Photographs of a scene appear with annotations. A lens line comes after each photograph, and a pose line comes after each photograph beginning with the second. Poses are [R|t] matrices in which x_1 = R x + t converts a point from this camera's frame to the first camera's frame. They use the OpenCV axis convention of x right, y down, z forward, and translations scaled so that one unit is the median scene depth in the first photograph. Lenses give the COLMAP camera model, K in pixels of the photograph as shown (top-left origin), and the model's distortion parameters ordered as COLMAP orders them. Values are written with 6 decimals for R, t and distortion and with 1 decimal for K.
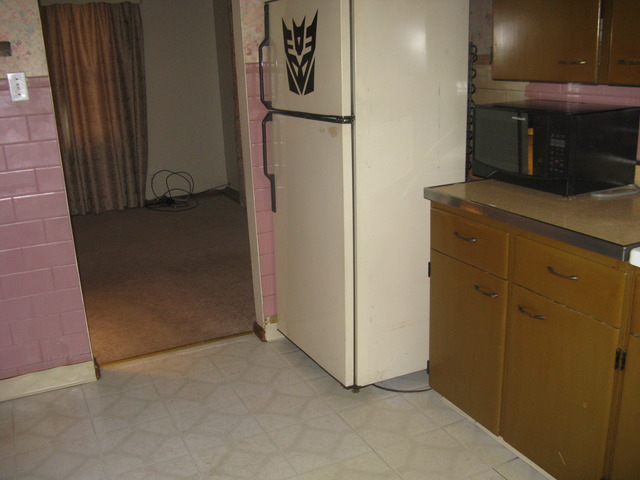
lens RADIAL K [[669.2, 0, 320.8], [0, 669.2, 254.8], [0, 0, 1]] dist [-0.195864, 0.238411]
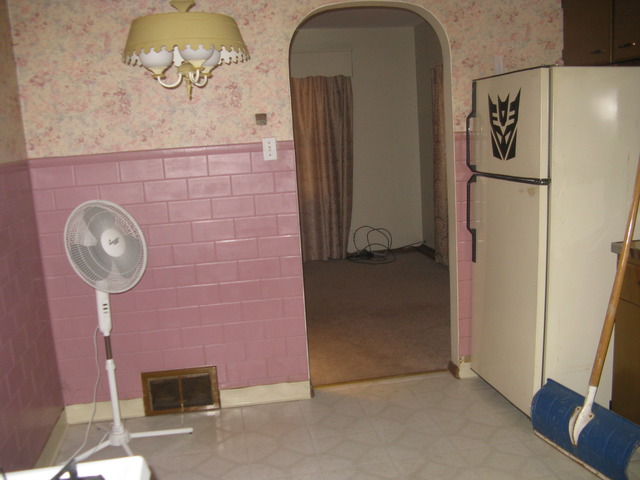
lens RADIAL K [[669.2, 0, 320.8], [0, 669.2, 254.8], [0, 0, 1]] dist [-0.195864, 0.238411]
pose [[0.961713, 0.040675, -0.271024, -0.016100], [-0.066081, 0.994163, -0.085283, 0.036980], [0.265973, 0.099928, 0.958787, -0.149676]]
